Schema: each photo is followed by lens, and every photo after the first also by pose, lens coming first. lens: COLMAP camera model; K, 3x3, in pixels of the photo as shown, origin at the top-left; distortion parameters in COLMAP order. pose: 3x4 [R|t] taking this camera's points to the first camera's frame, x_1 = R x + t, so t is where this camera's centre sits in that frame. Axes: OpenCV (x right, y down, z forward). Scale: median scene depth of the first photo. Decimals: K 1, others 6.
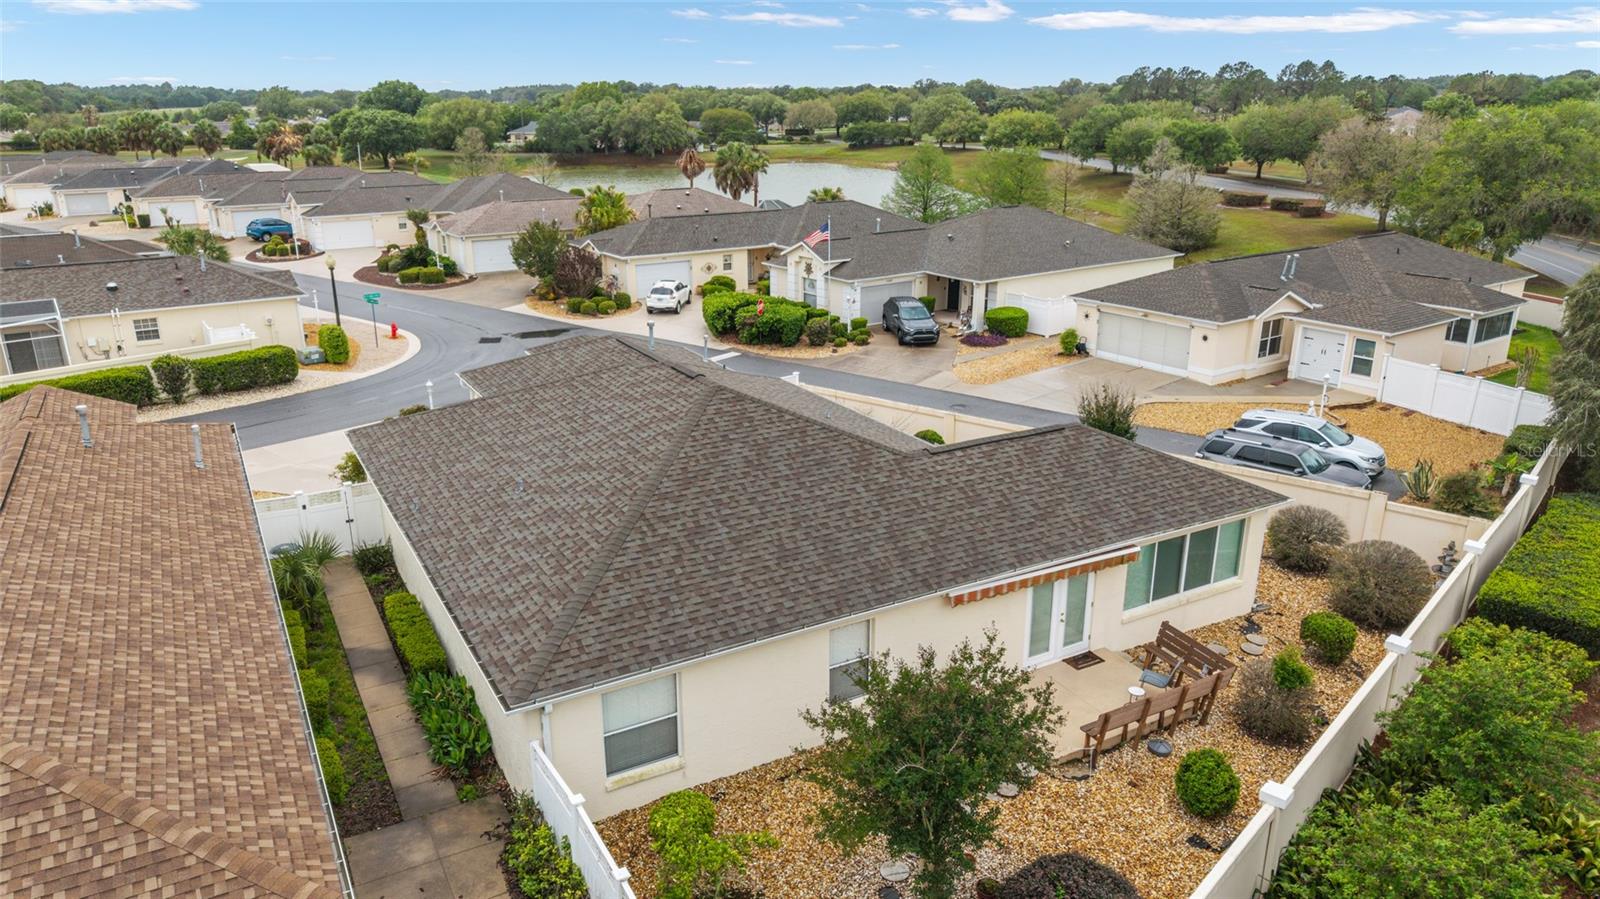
lens RADIAL K [[1061.7, 0, 800.0], [0, 1061.7, 449.5], [0, 0, 1]] dist [0.045317, -0.056458]
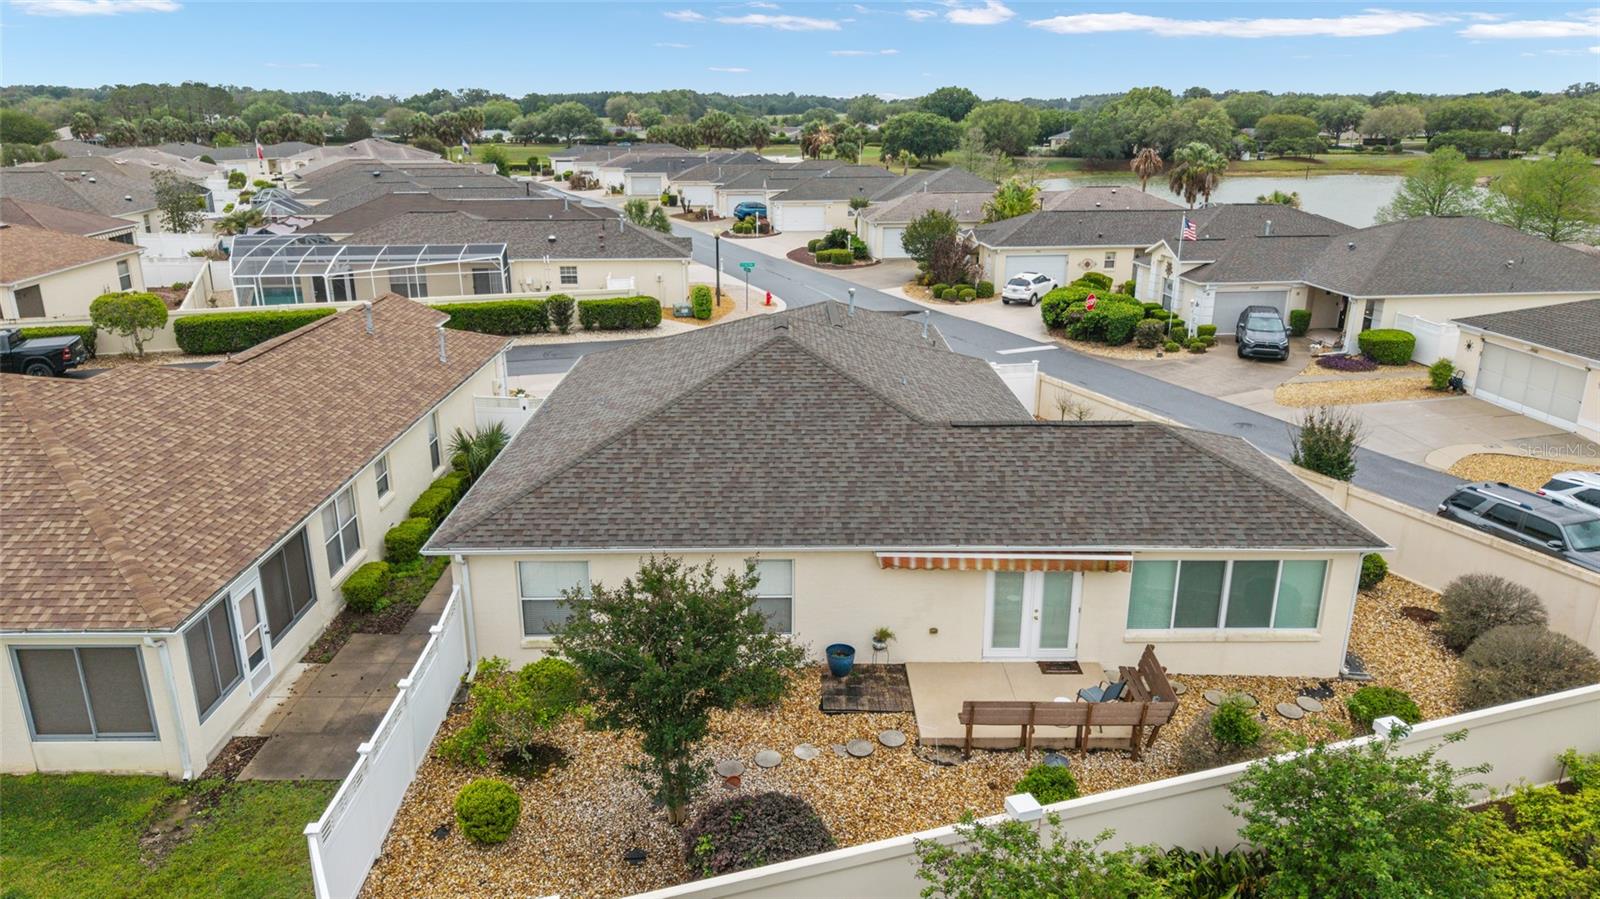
lens RADIAL K [[1065.2, 0, 800.0], [0, 1065.2, 449.5], [0, 0, 1]] dist [0.004994, -0.003156]
pose [[0.875976, 0.150123, -0.458399, 0.190771], [-0.152996, 0.987737, 0.031110, 0.007065], [0.457448, 0.042881, 0.888202, 0.029376]]
